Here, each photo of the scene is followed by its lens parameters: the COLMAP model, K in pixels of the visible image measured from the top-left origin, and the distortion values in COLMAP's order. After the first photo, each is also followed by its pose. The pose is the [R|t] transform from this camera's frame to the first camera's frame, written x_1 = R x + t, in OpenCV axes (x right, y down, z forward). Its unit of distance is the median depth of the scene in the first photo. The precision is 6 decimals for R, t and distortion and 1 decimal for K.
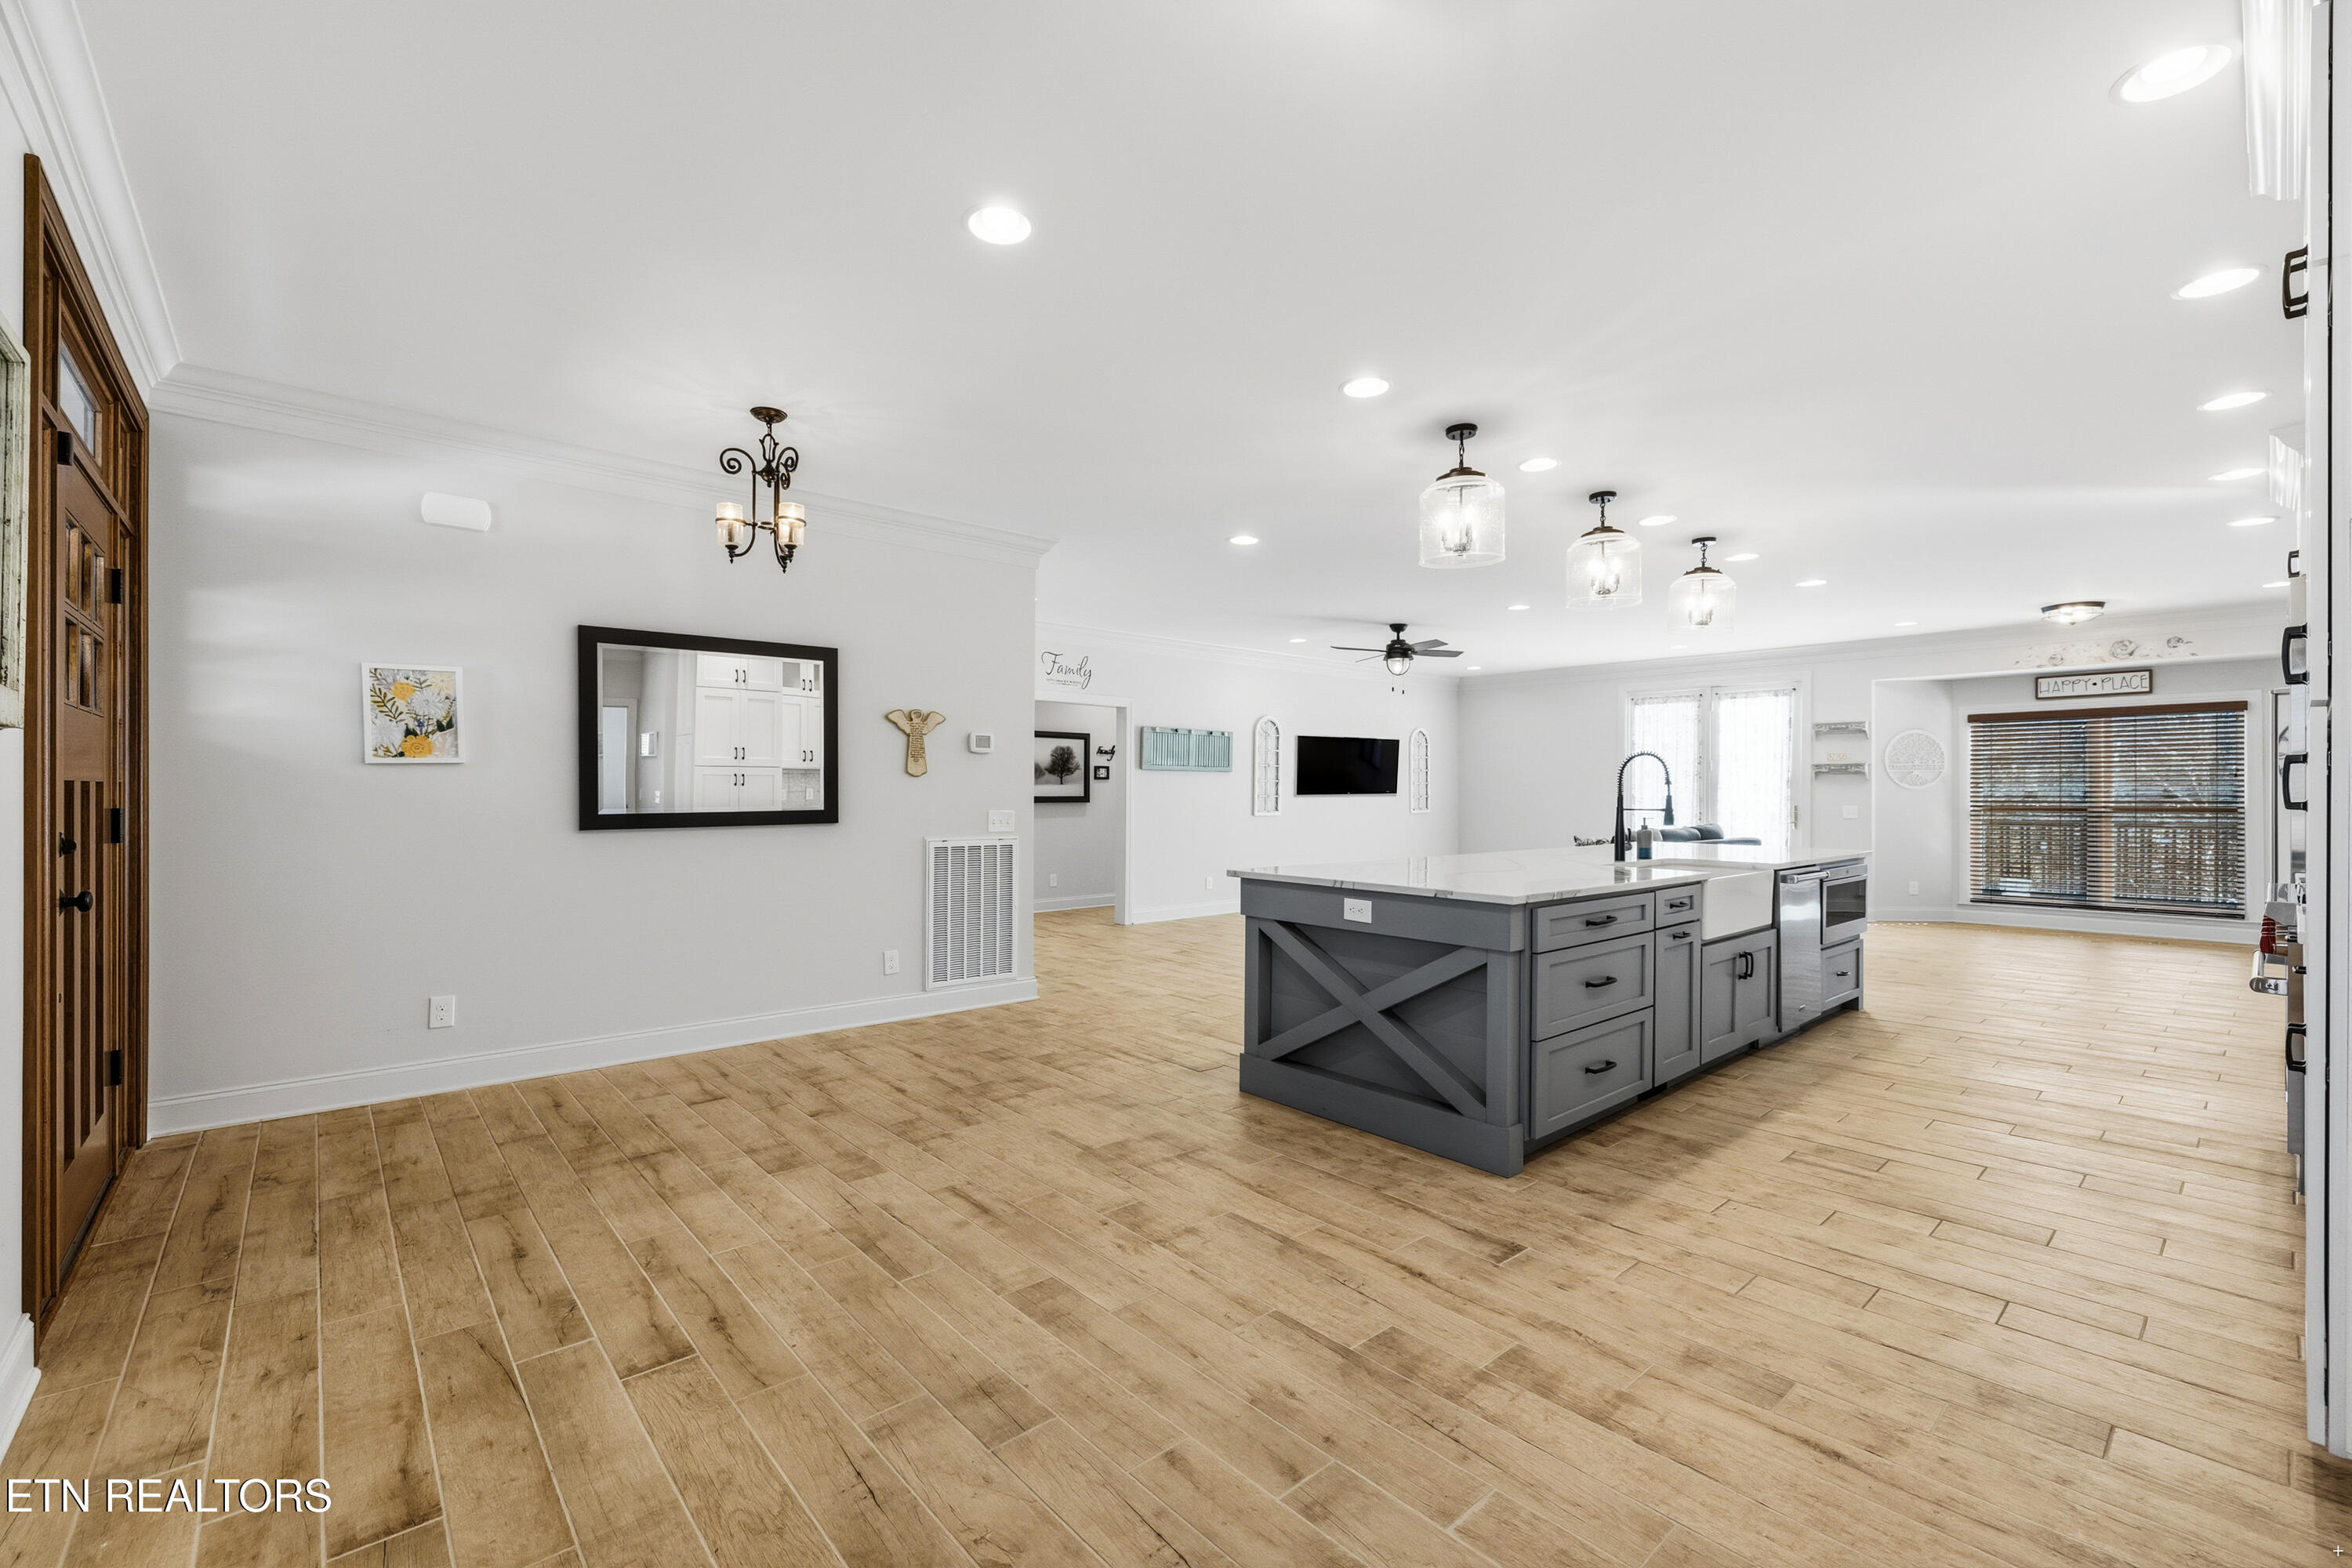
lens RADIAL K [[988.3, 0, 1175.0], [0, 988.3, 791.1], [0, 0, 1]] dist [-0.001575, -0.000193]
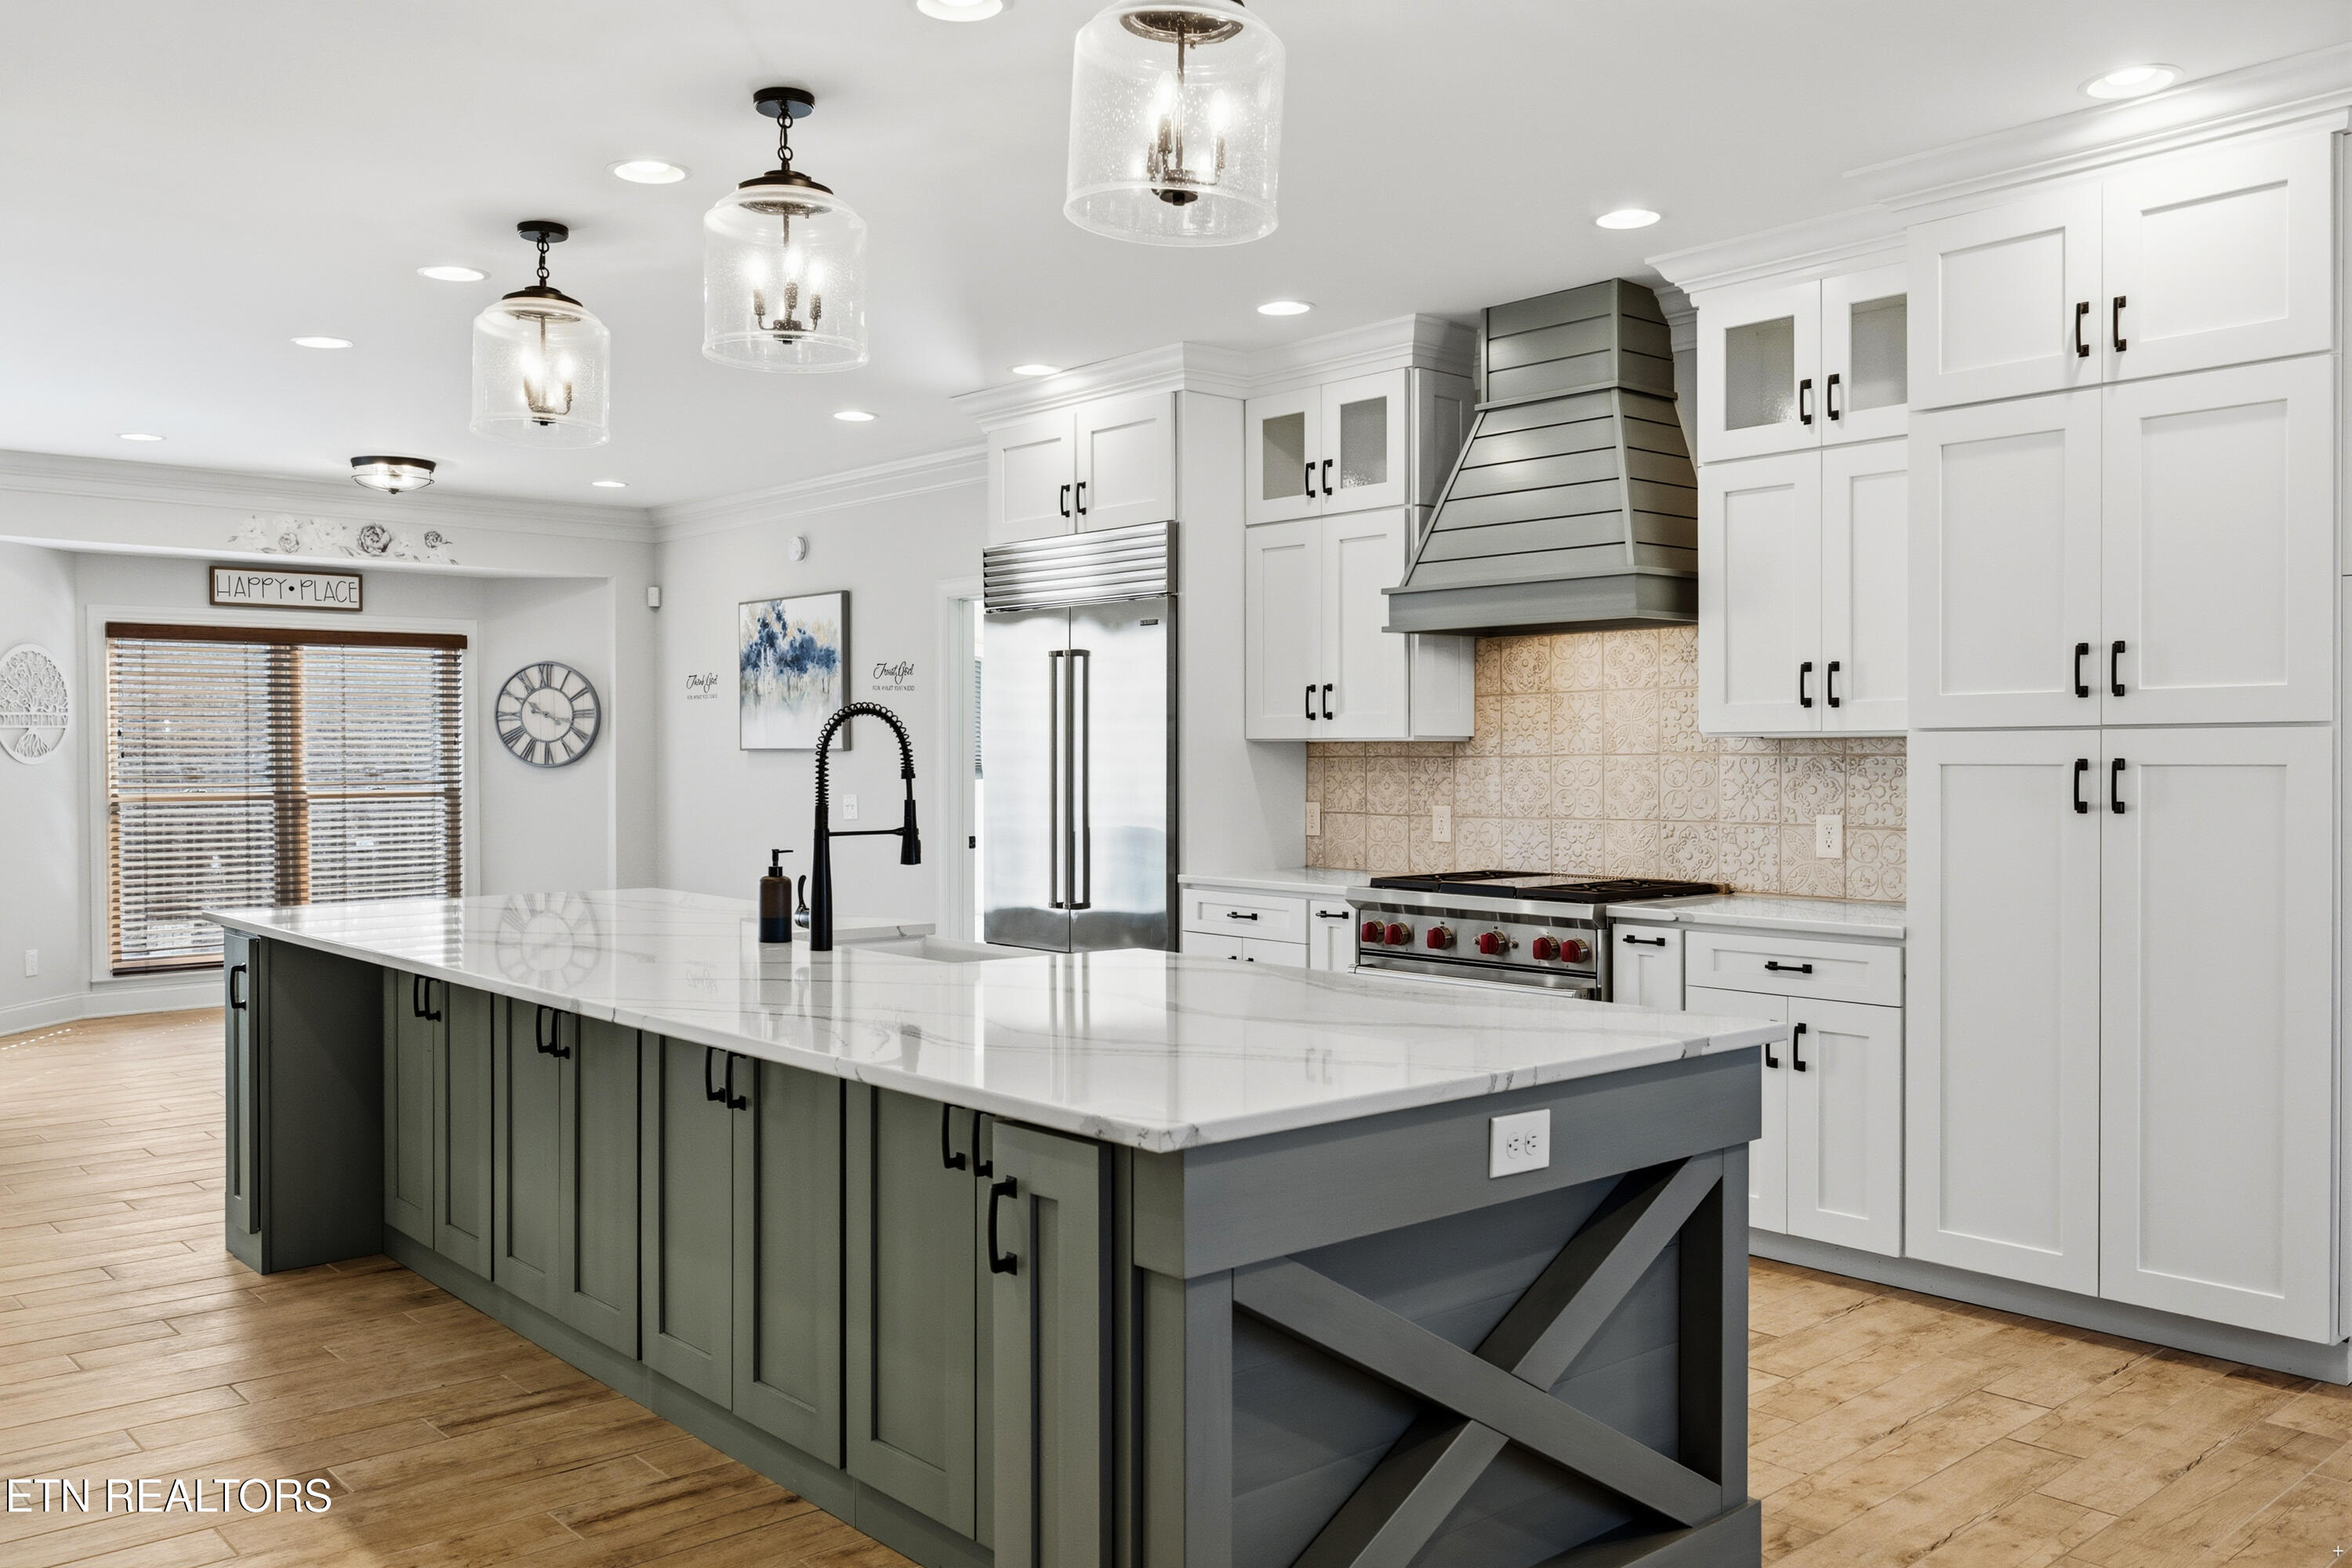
lens RADIAL K [[1869.5, 0, 1176.8], [0, 1869.5, 785.6], [0, 0, 1]] dist [-0.007219, 0.003089]
pose [[-0.006974, -0.018283, 0.999809, -0.239592], [-0.001881, 0.999831, 0.018270, -0.011623], [-0.999974, -0.001753, -0.007007, 0.535634]]
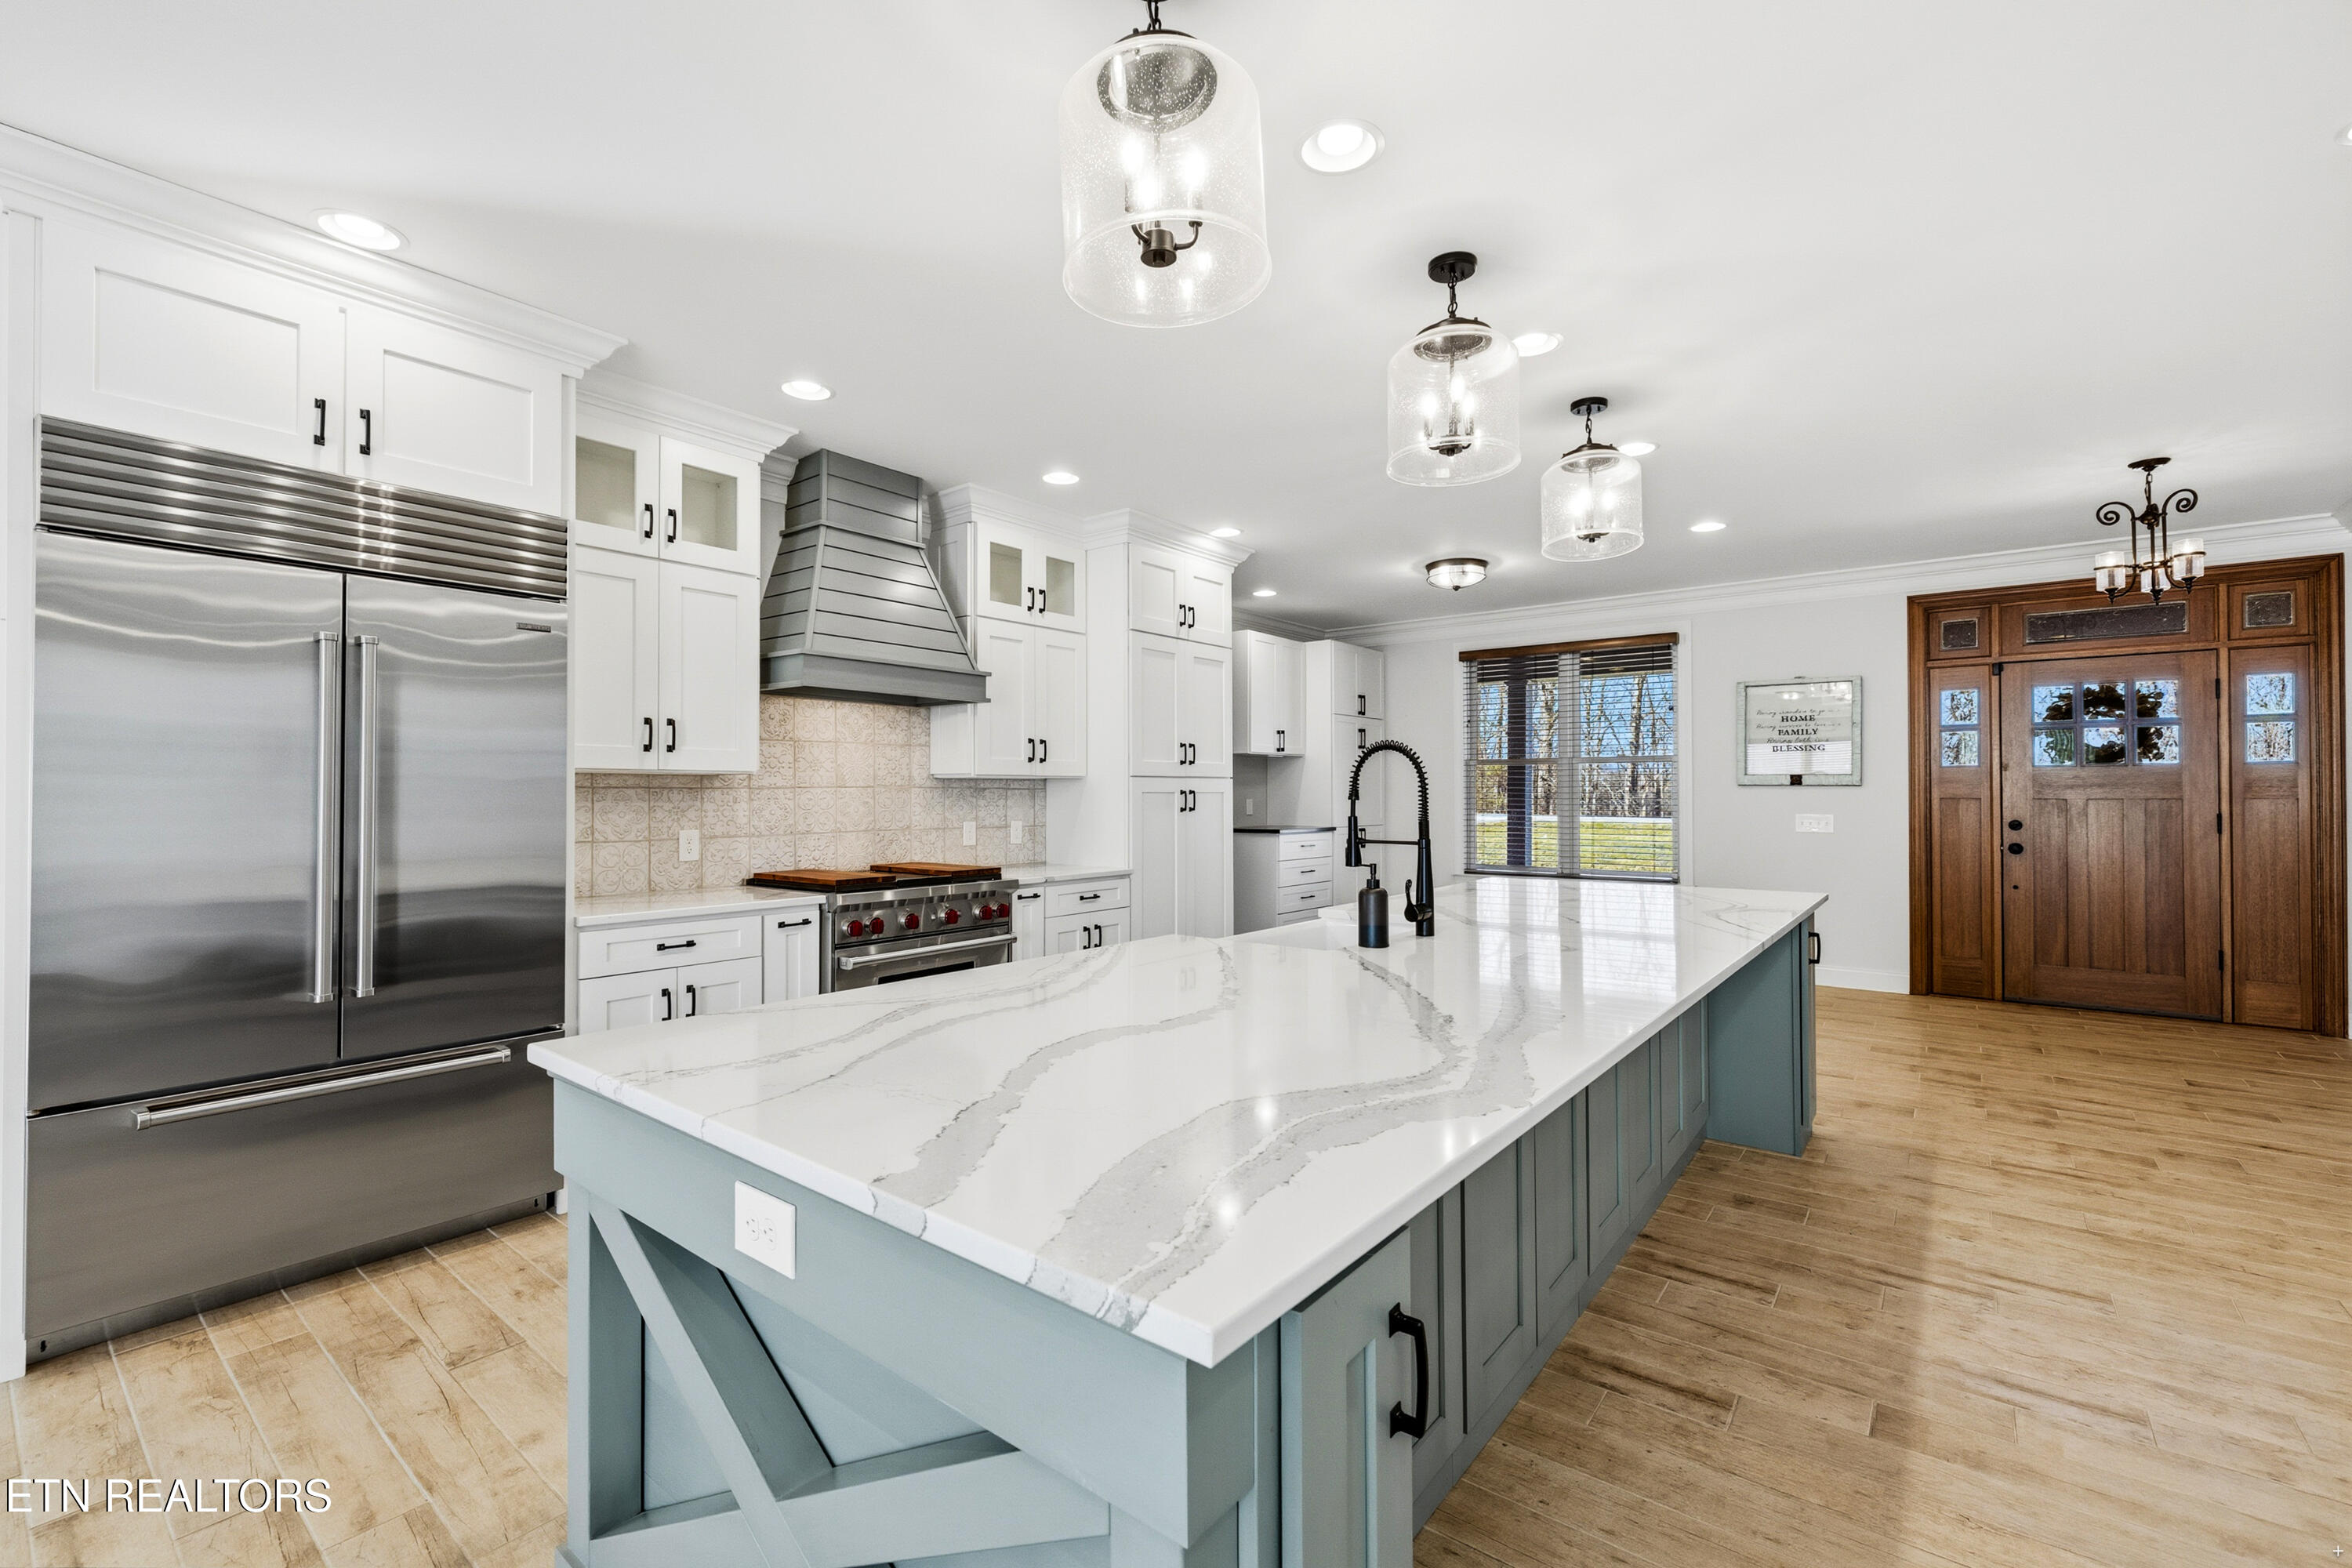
lens RADIAL K [[988.3, 0, 1169.4], [0, 988.3, 785.1], [0, 0, 1]] dist [-0.001575, -0.000193]
pose [[-0.984707, -0.002706, -0.174196, 0.420247], [-0.000741, 0.999935, -0.011344, -0.005506], [0.174215, -0.011042, -0.984646, 0.952494]]
